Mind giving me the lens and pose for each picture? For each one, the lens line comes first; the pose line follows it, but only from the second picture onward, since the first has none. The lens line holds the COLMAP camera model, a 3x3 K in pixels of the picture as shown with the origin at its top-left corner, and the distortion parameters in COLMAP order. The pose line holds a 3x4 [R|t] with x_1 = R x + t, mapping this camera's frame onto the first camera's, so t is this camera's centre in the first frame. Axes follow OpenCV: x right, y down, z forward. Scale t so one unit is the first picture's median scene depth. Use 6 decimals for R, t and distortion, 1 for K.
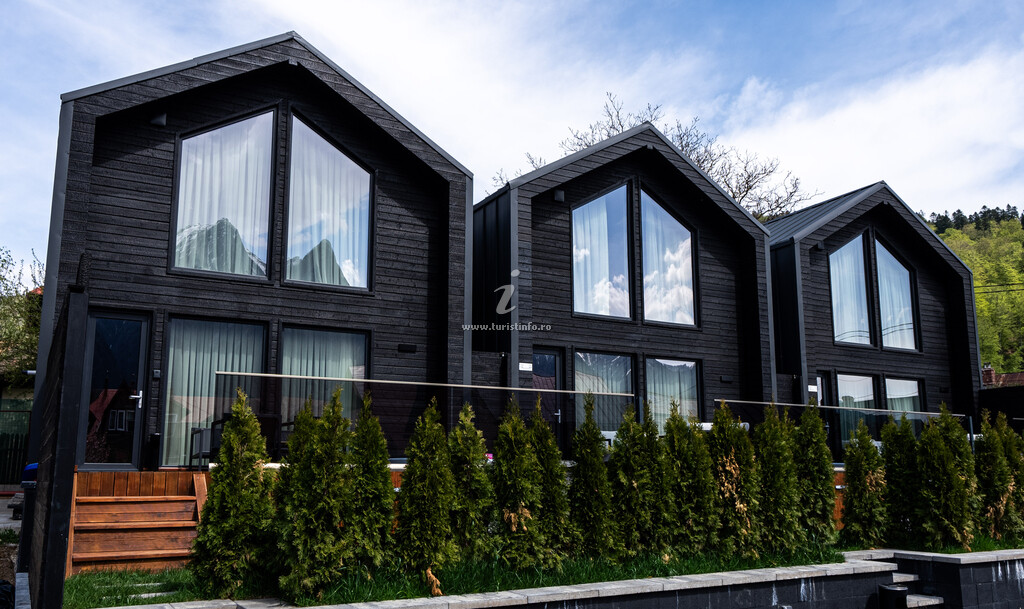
lens RADIAL K [[862.6, 0, 512.0], [0, 862.6, 304.5], [0, 0, 1]] dist [0.006625, 0.001060]
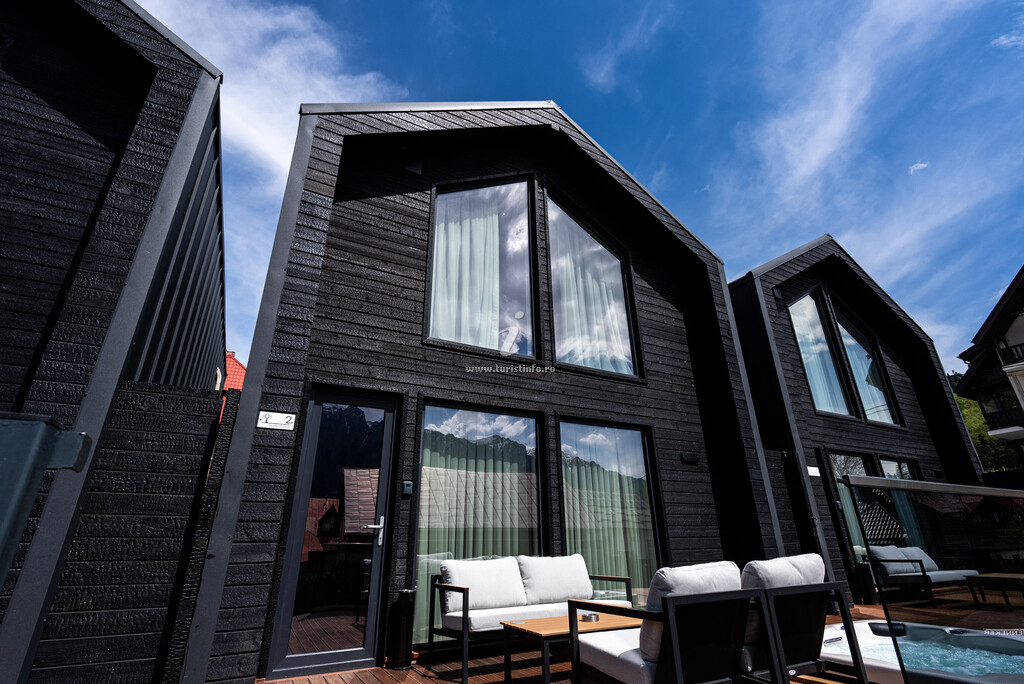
lens RADIAL K [[467.5, 0, 512.0], [0, 467.5, 342.0], [0, 0, 1]] dist [0.000252, 0.000240]
pose [[0.999680, -0.023376, -0.009670, 0.120103], [0.020838, 0.977663, -0.209142, 0.072259], [0.014343, 0.208873, 0.977837, 0.636991]]
